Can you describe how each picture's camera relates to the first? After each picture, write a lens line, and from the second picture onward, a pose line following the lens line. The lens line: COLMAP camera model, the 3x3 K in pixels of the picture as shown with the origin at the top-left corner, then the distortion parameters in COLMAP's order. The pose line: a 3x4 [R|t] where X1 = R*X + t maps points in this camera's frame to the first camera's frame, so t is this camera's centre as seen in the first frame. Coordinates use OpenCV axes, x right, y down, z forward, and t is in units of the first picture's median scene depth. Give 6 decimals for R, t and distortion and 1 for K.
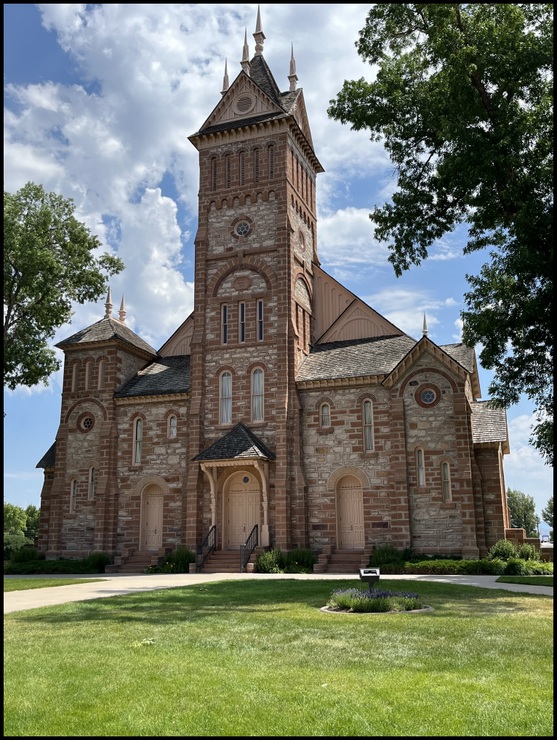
lens RADIAL K [[694.2, 0, 278.9], [0, 694.2, 370.3], [0, 0, 1]] dist [0.087057, 0.000000]
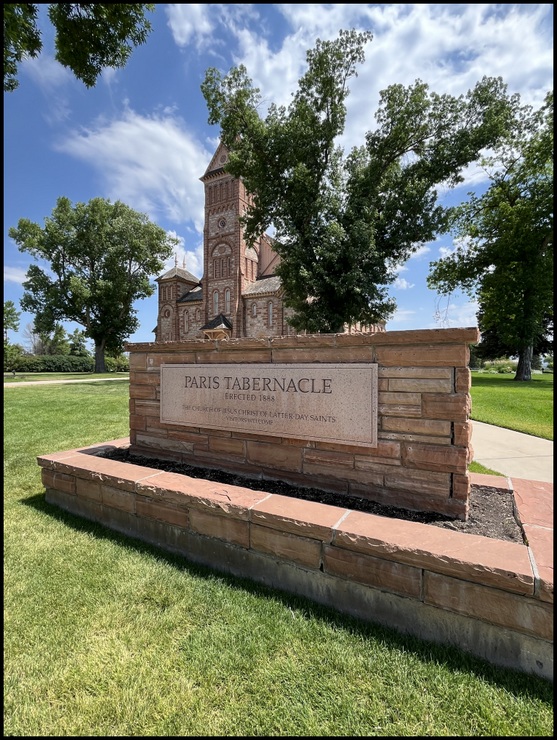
lens RADIAL K [[344.5, 0, 276.2], [0, 344.5, 367.6], [0, 0, 1]] dist [0.000428, 0.000090]
pose [[0.984236, 0.011701, -0.176474, 0.321065], [0.032607, 0.968699, 0.246089, -0.026336], [0.173830, -0.247964, 0.953046, -0.117165]]
